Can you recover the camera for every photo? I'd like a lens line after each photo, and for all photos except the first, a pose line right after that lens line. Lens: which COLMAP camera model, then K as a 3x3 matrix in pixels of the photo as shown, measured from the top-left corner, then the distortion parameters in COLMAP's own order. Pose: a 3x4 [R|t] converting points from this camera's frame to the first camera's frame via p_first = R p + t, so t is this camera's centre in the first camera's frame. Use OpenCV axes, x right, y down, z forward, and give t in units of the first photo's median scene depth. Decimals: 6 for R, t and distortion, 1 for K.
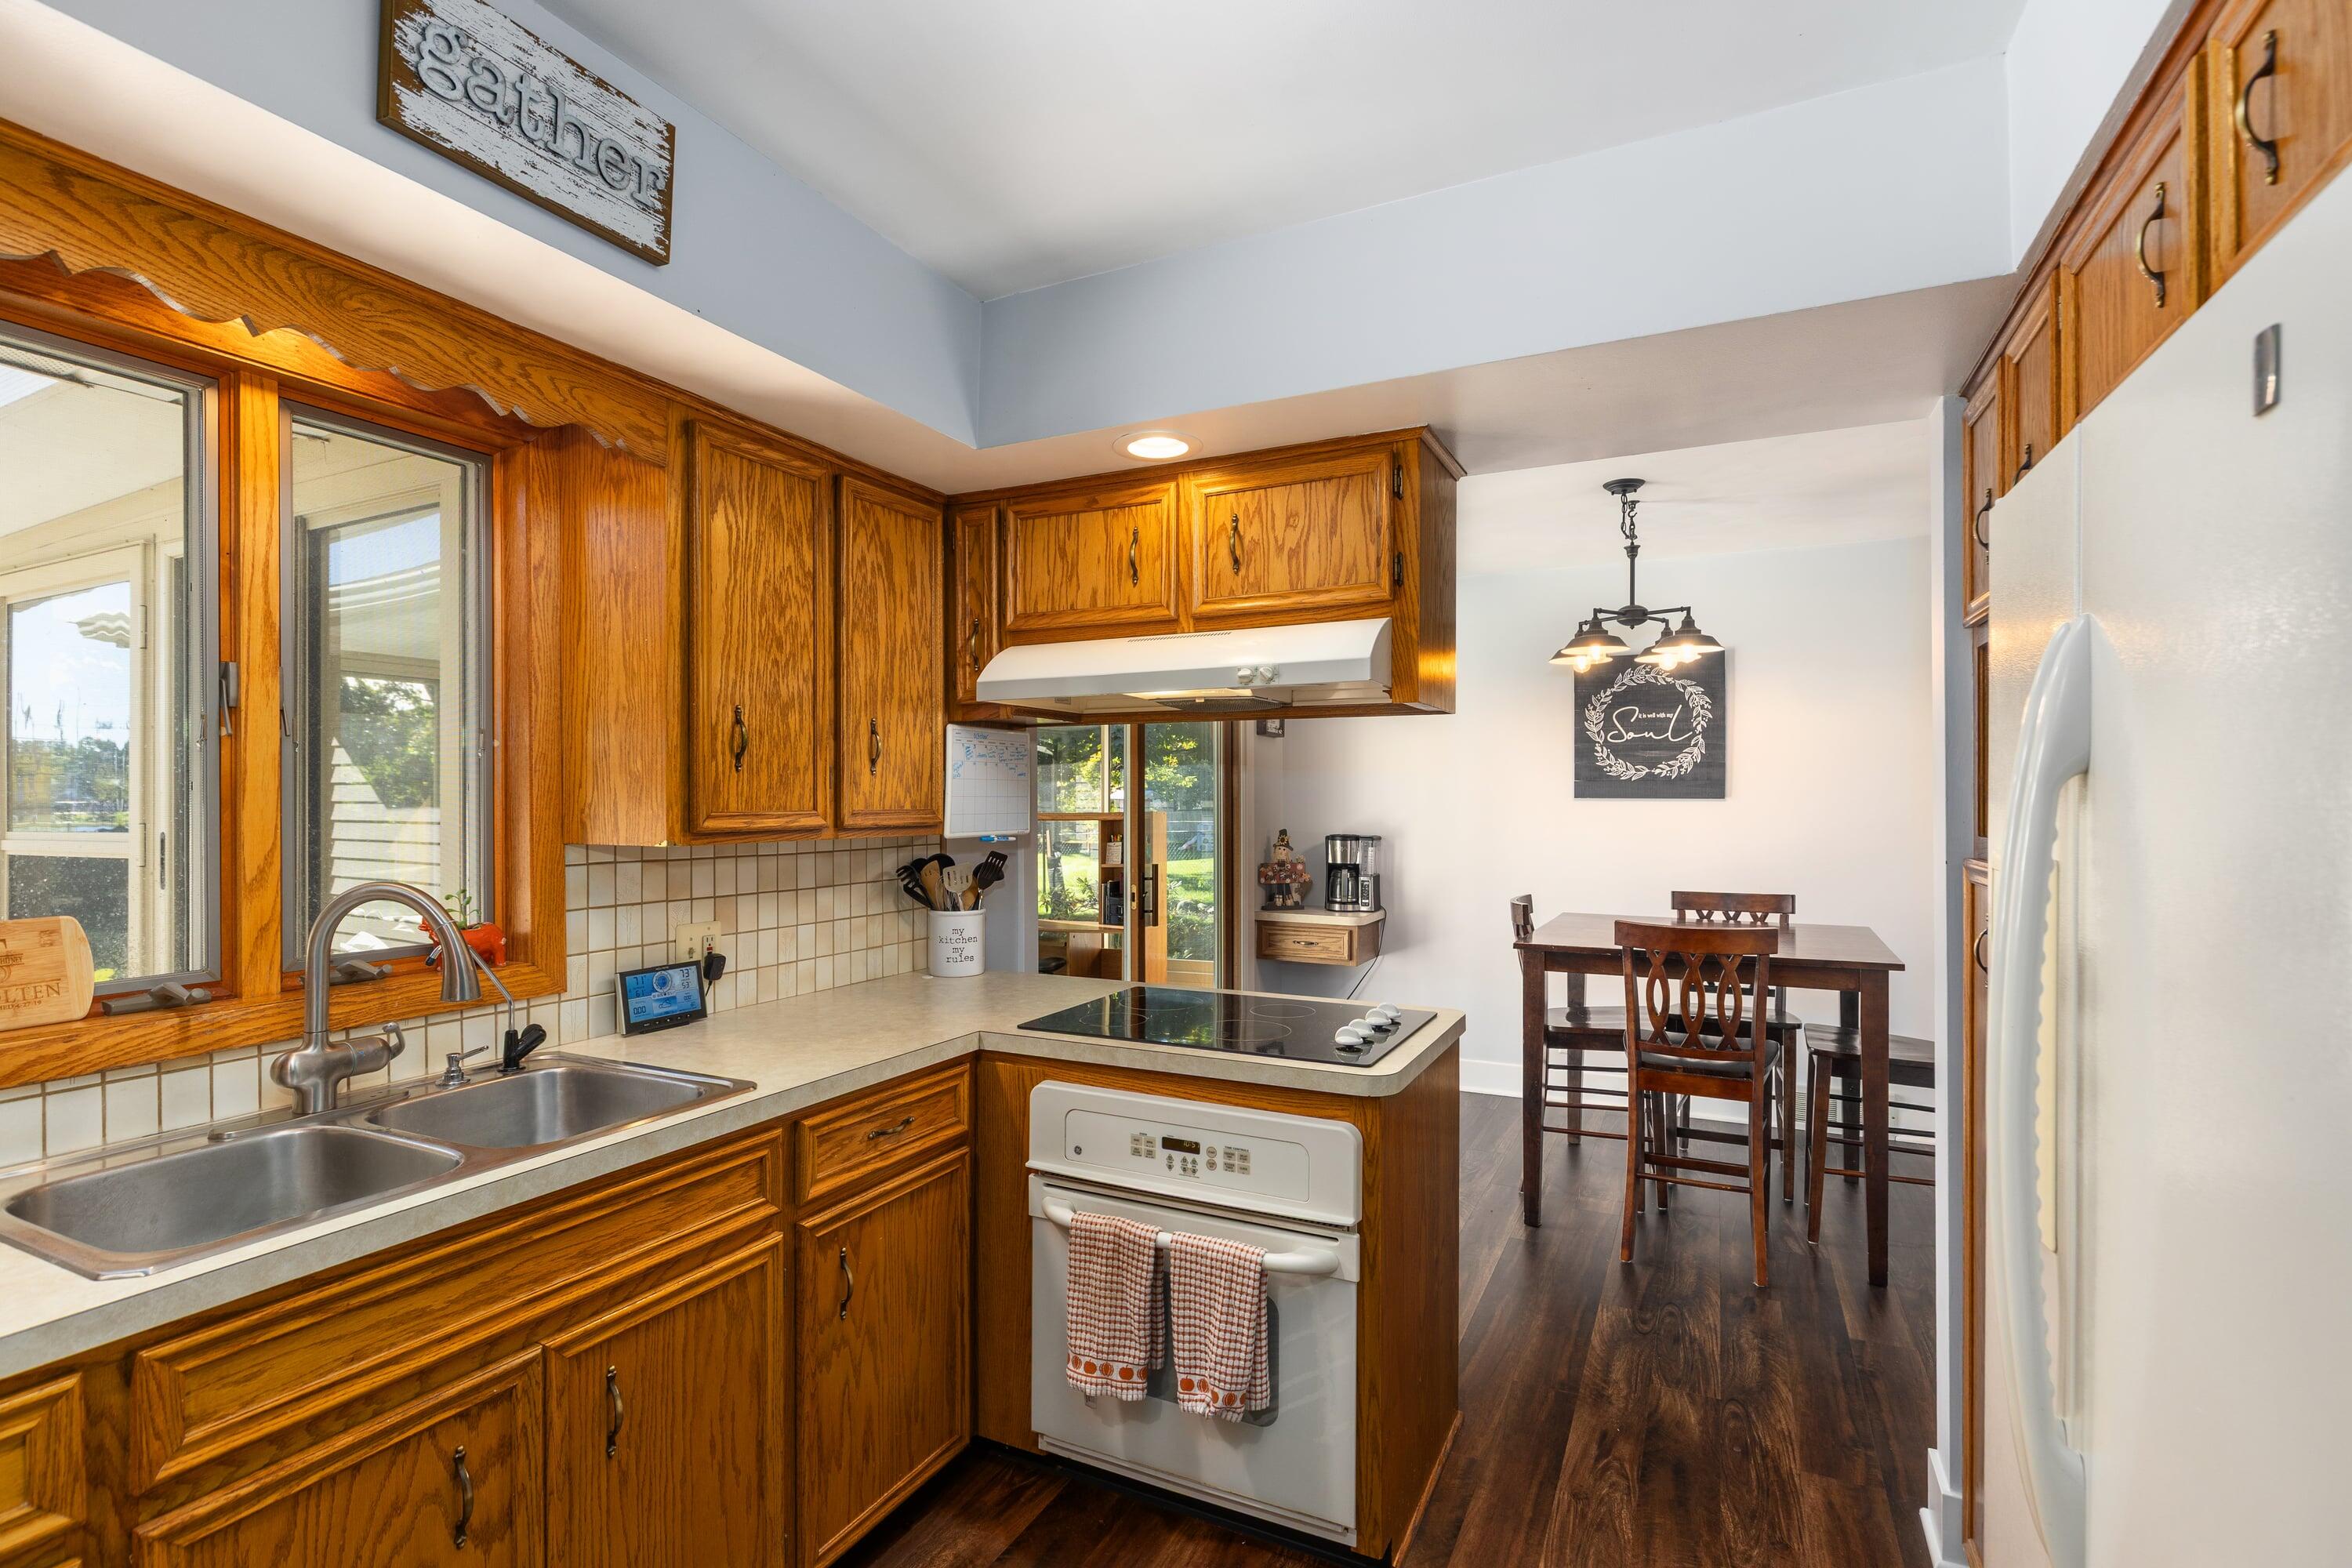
lens RADIAL K [[1103.5, 0, 1176.6], [0, 1103.5, 790.9], [0, 0, 1]] dist [-0.002265, -0.000302]
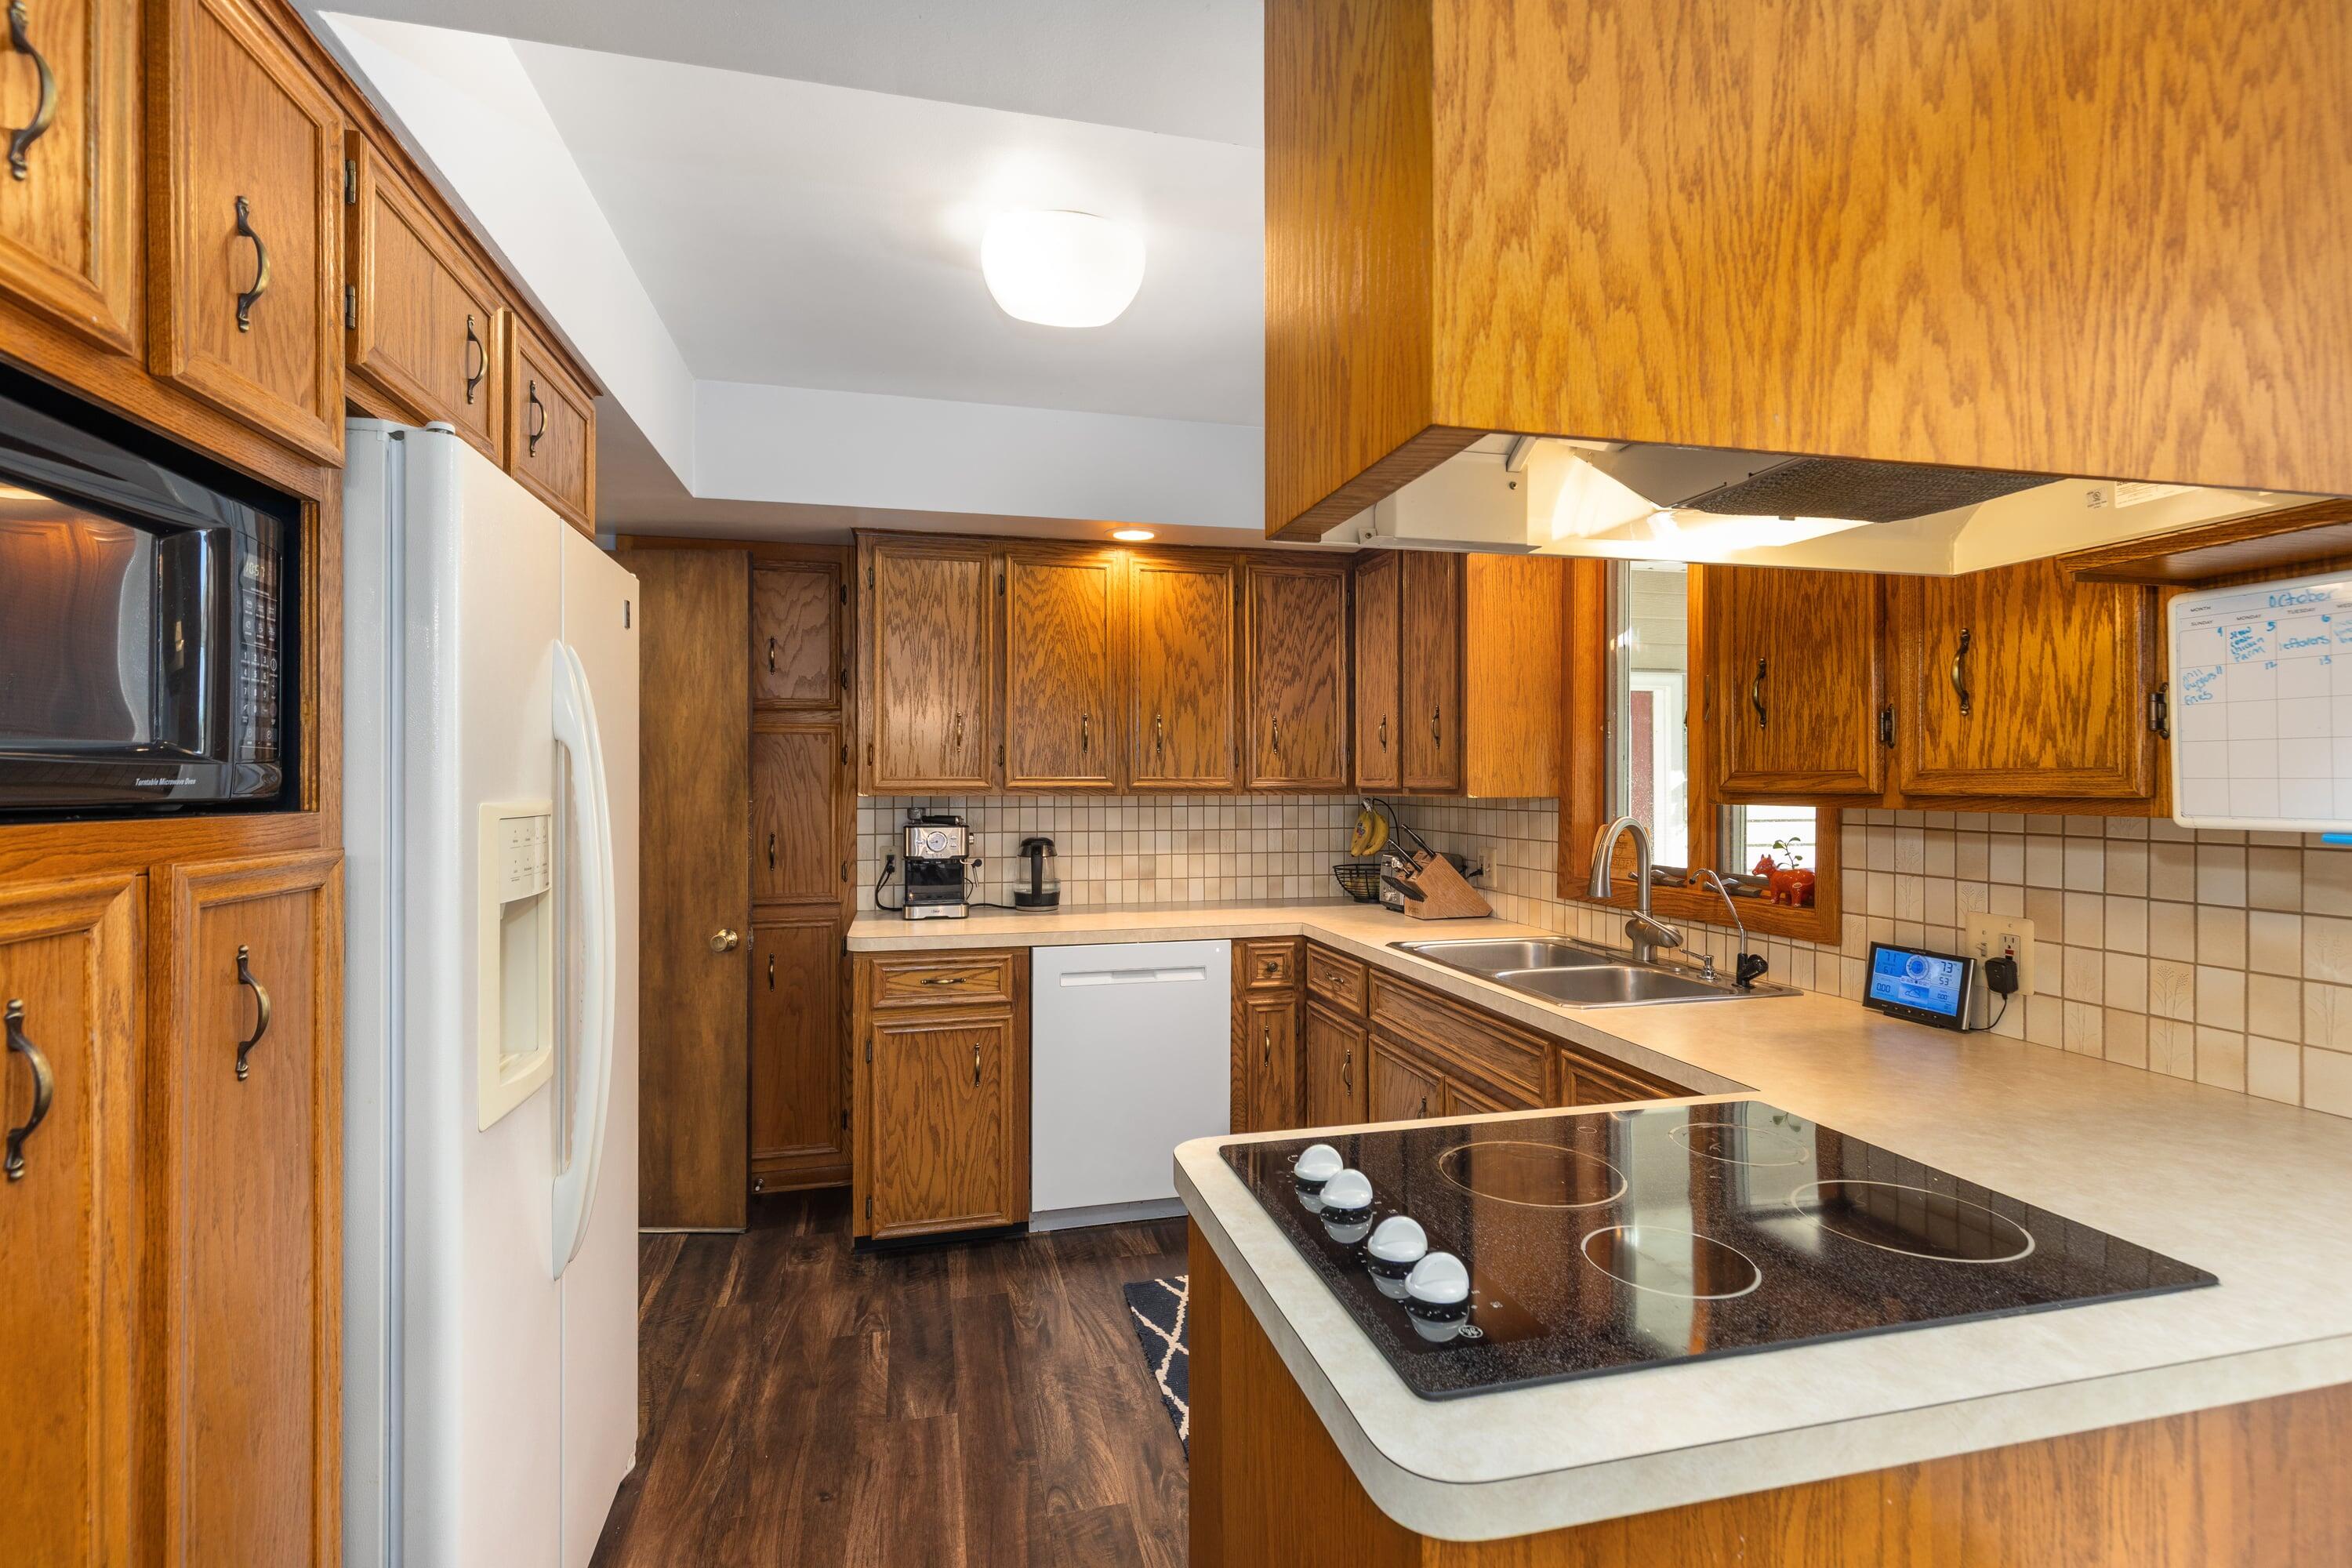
lens RADIAL K [[1066.8, 0, 1177.3], [0, 1066.8, 770.0], [0, 0, 1]] dist [0.008501, -0.002388]
pose [[-0.765550, -0.003463, -0.643367, 0.591328], [0.007342, 0.999873, -0.014118, 0.027620], [0.643335, -0.015532, -0.765428, 1.428238]]
